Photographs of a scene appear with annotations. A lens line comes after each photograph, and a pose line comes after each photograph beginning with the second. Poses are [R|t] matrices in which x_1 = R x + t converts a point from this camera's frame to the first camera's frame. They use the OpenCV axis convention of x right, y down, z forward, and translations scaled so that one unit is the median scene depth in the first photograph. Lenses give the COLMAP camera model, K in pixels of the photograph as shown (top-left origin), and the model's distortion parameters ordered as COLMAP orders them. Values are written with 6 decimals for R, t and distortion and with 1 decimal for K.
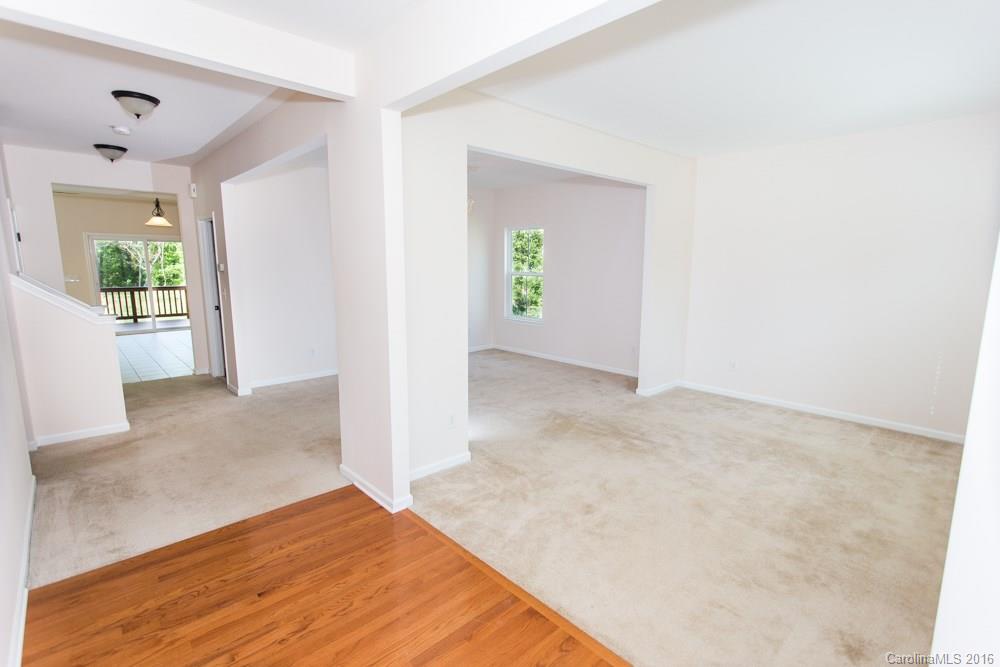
lens RADIAL K [[473.2, 0, 500.5], [0, 473.2, 335.3], [0, 0, 1]] dist [0.002562, 0.000254]
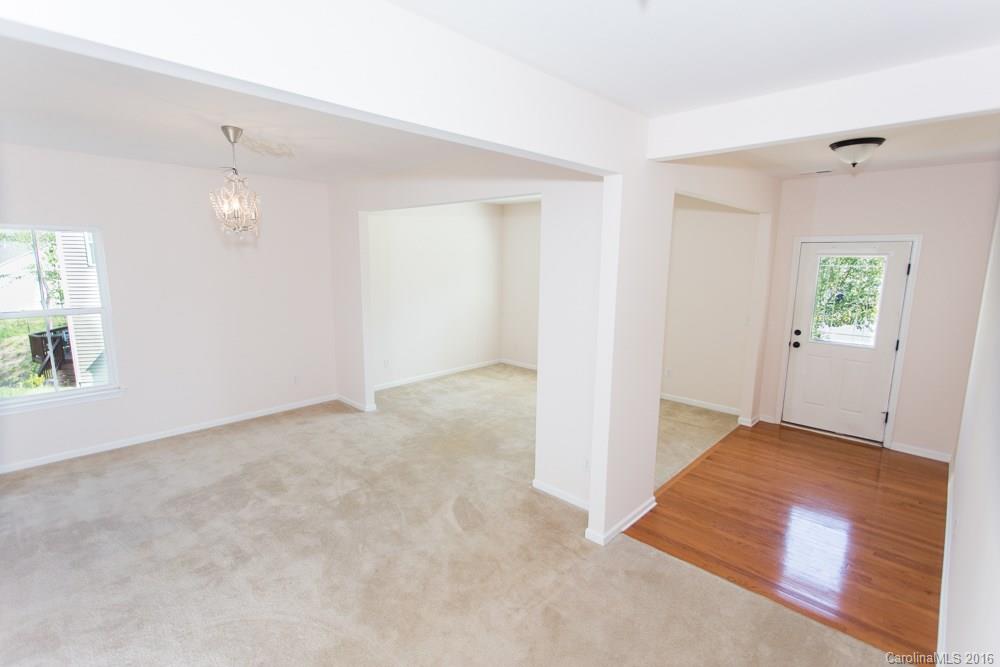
lens RADIAL K [[473.2, 0, 500.2], [0, 473.2, 333.4], [0, 0, 1]] dist [0.002562, 0.000254]
pose [[-0.065077, -0.169552, 0.983370, -1.280624], [0.140822, 0.974037, 0.177262, -0.329583], [-0.987894, 0.150016, -0.039511, 1.305298]]
